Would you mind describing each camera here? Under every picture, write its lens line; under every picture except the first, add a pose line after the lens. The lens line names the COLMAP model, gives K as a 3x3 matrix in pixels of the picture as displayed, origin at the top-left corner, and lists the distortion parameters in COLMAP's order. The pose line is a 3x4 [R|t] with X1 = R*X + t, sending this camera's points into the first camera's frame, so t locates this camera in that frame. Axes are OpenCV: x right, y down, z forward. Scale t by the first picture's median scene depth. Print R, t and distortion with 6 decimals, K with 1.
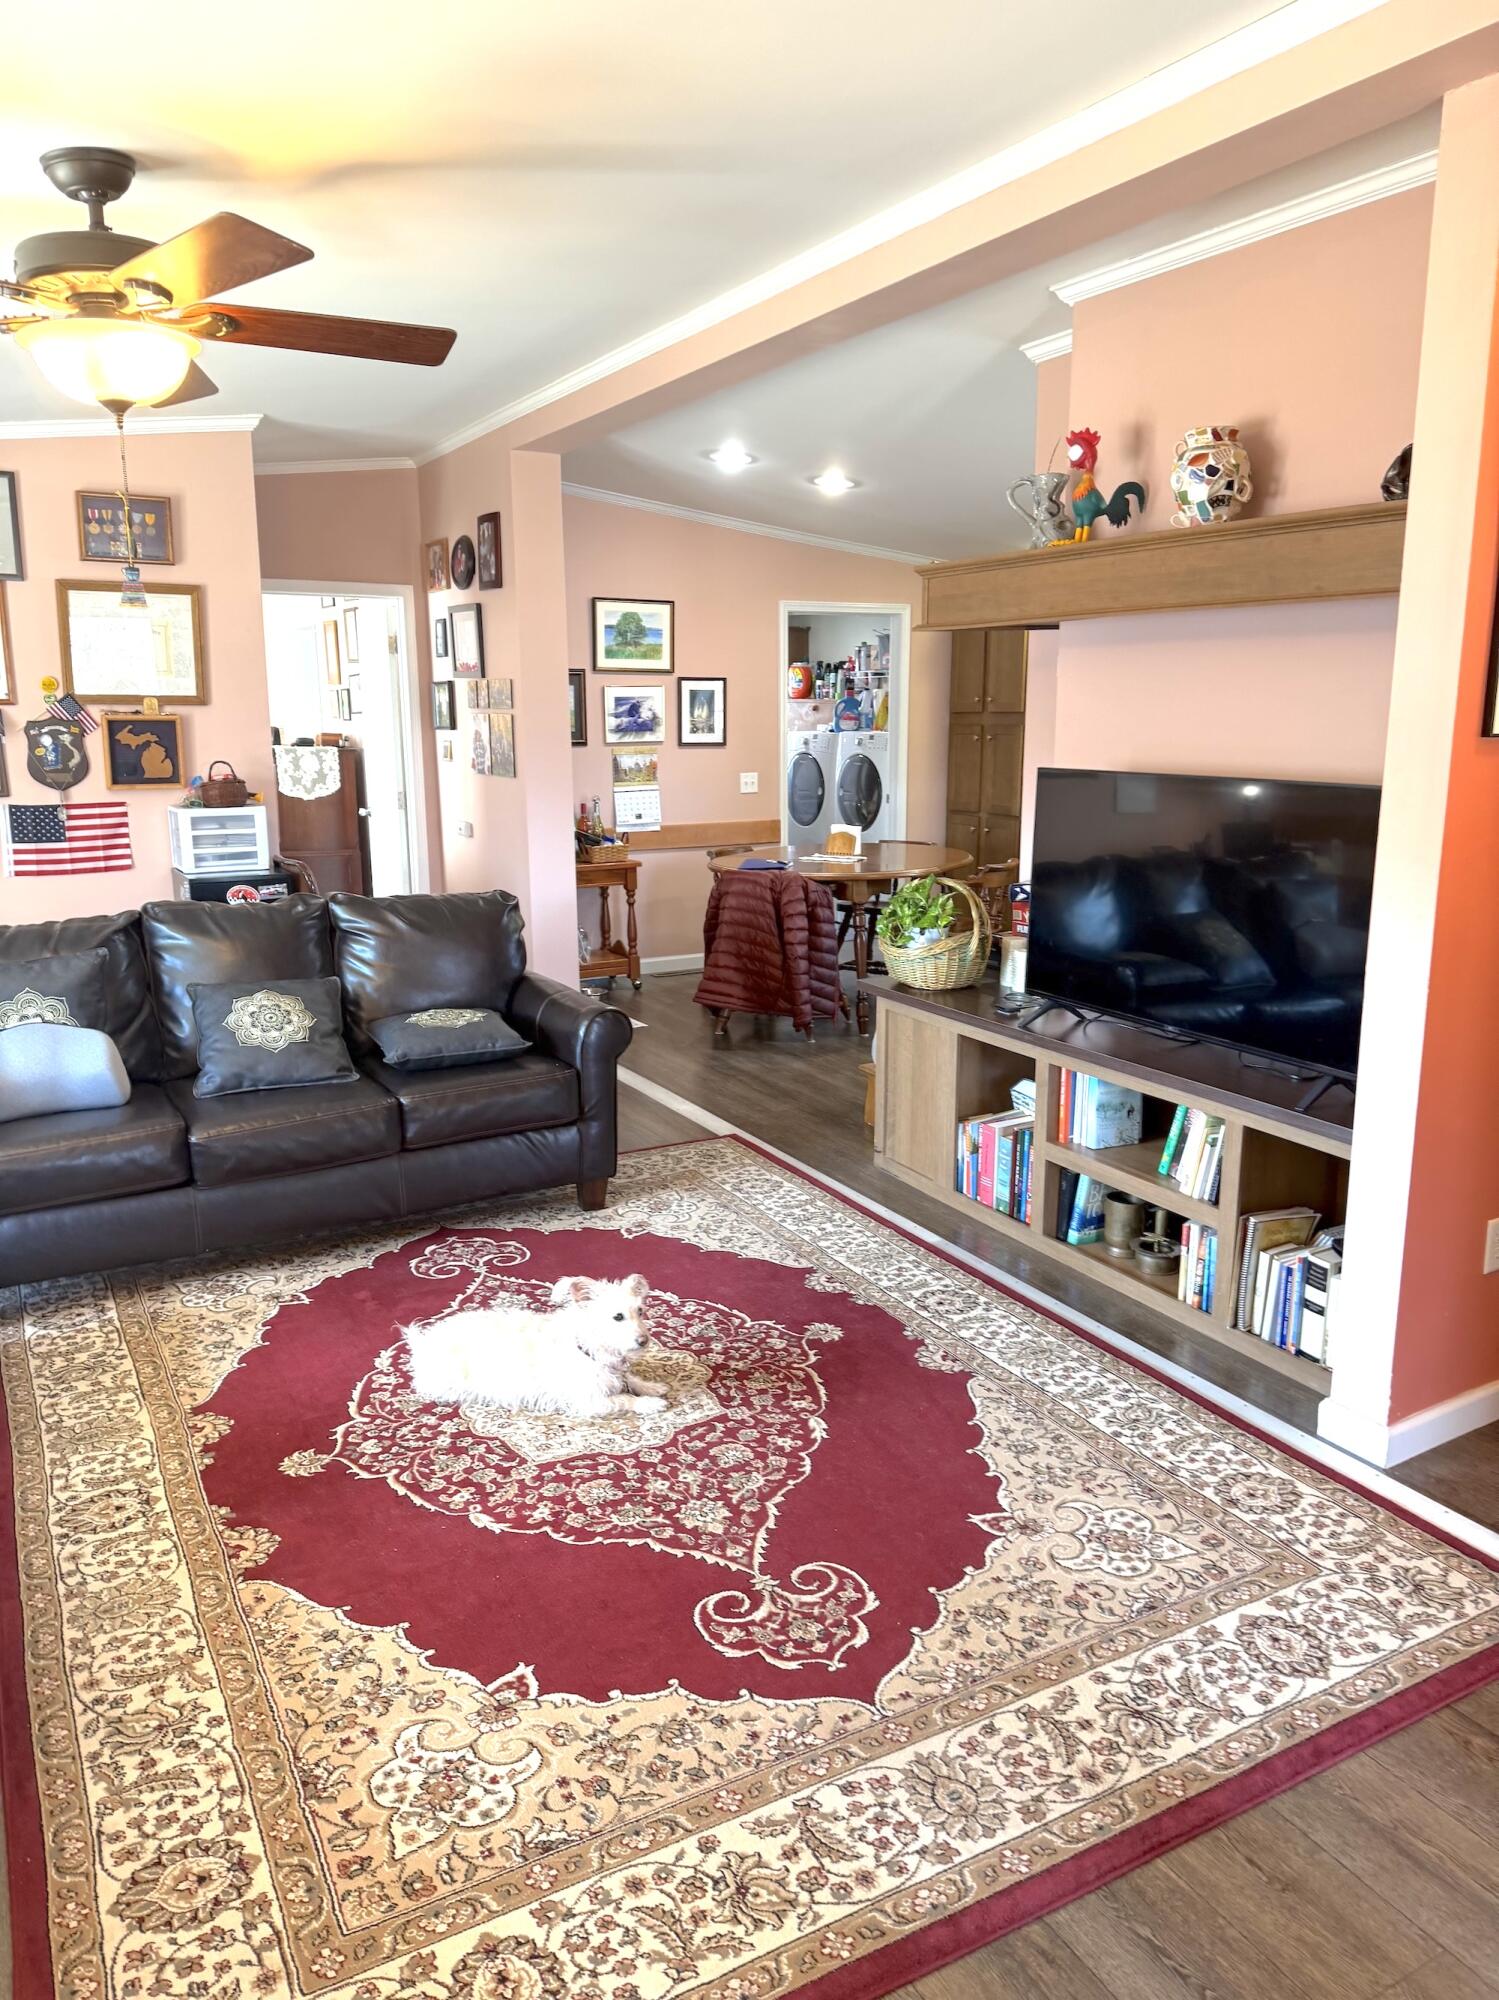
lens RADIAL K [[1435.6, 0, 728.2], [0, 1435.6, 966.4], [0, 0, 1]] dist [0.051422, -0.049880]
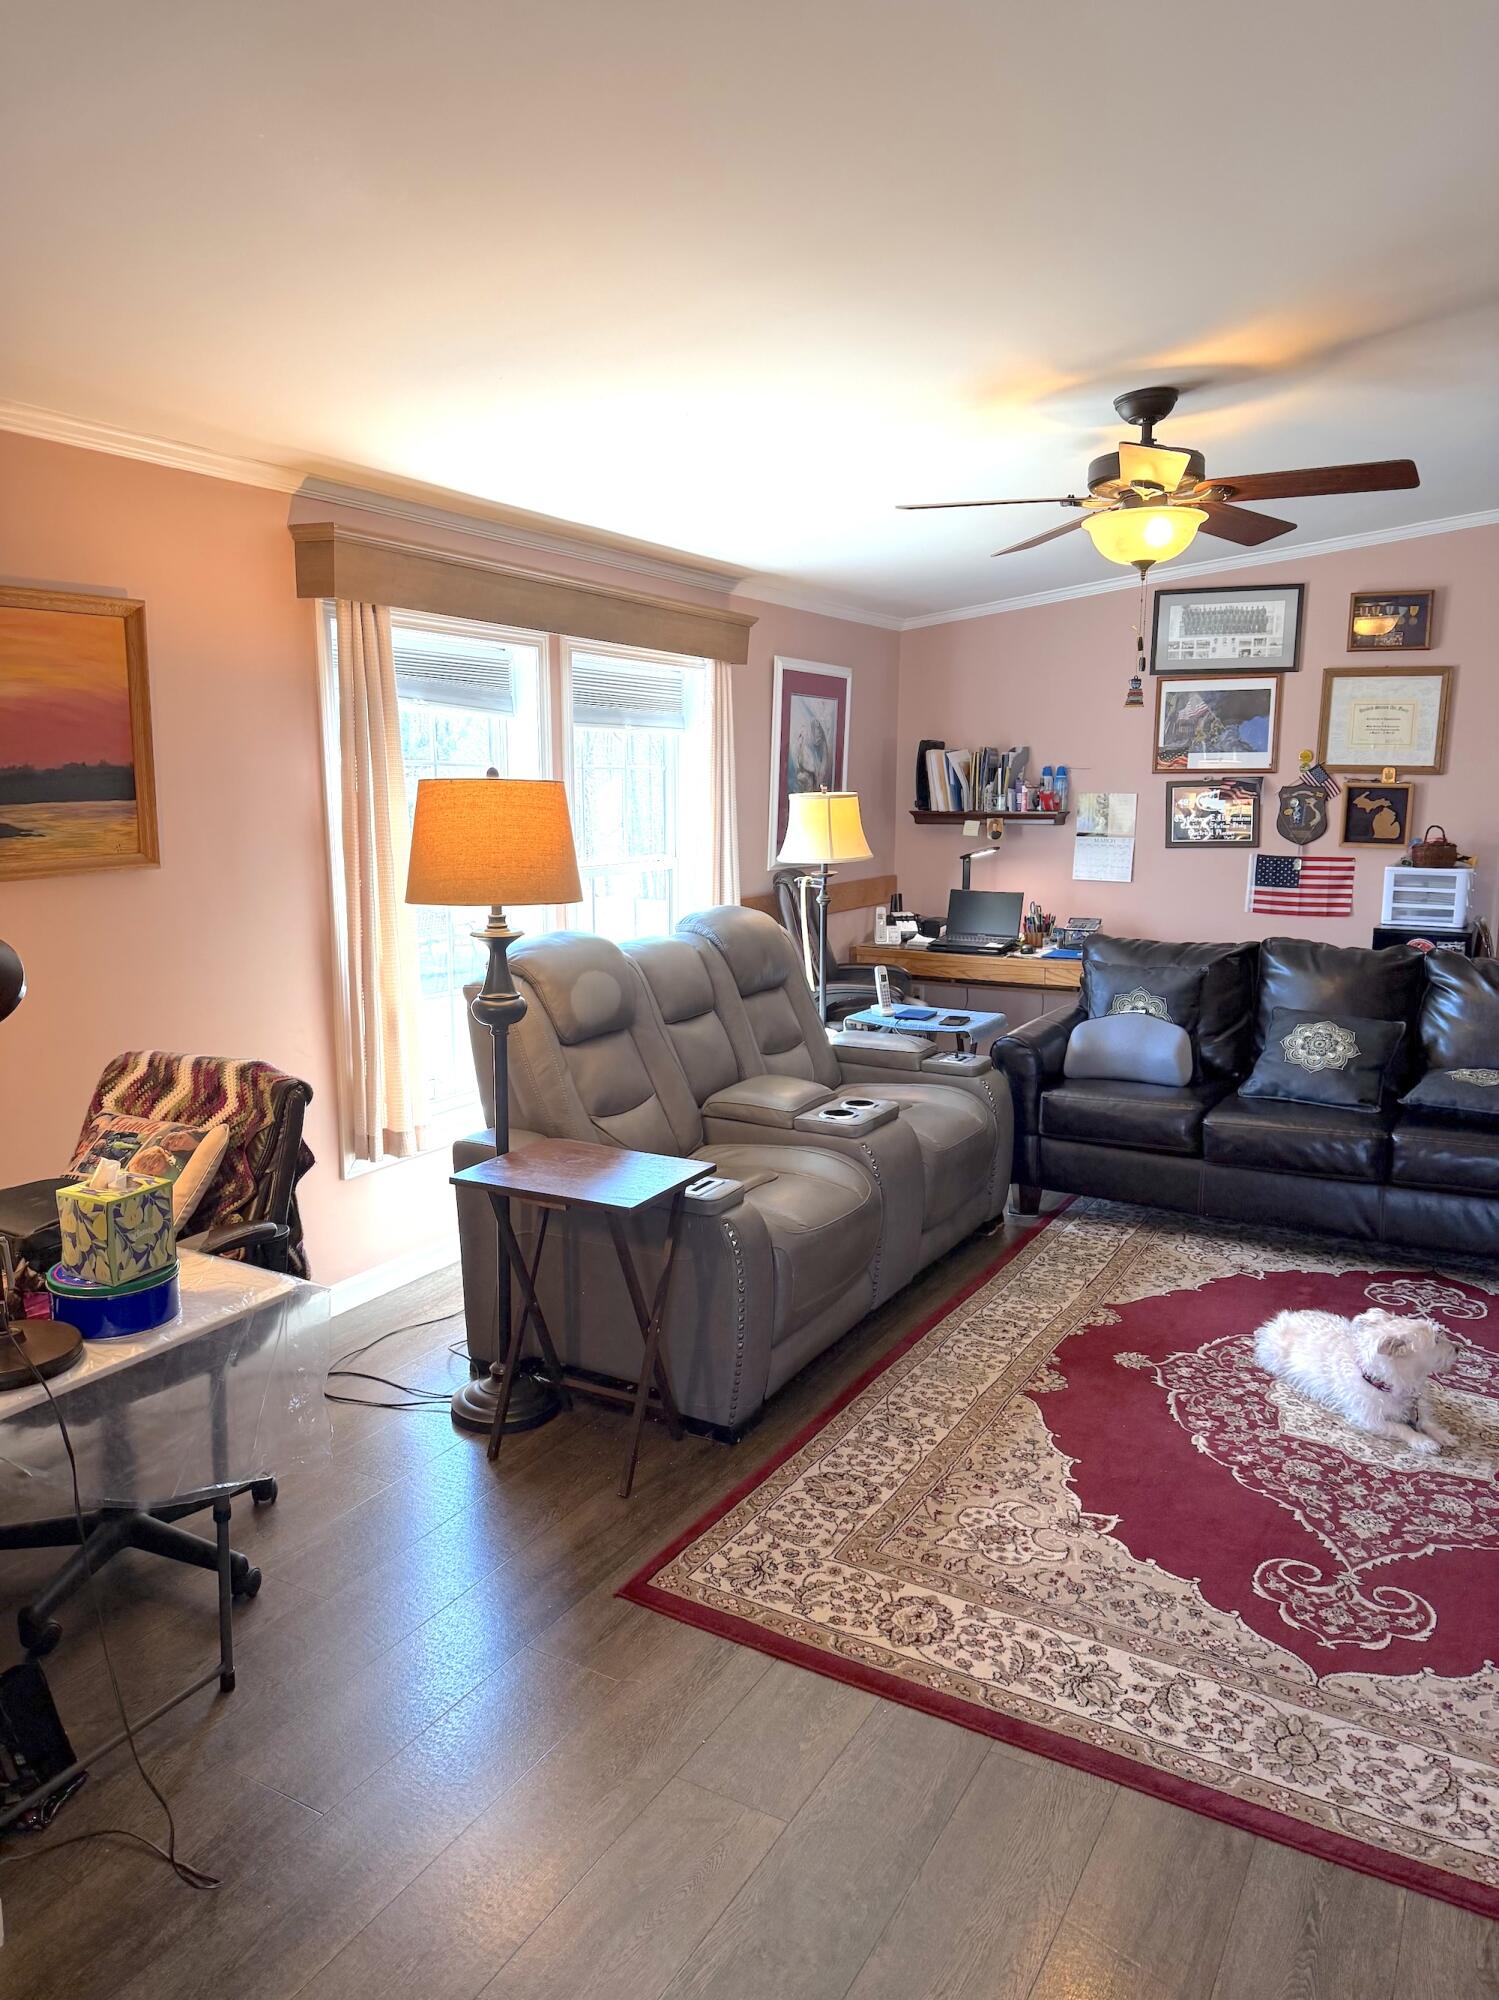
lens RADIAL K [[1435.6, 0, 728.2], [0, 1435.6, 966.4], [0, 0, 1]] dist [0.051422, -0.049880]
pose [[0.515096, 0.125804, -0.847850, 0.584877], [-0.162375, 0.985581, 0.047592, -0.005668], [0.841612, 0.113156, 0.528096, -0.024226]]
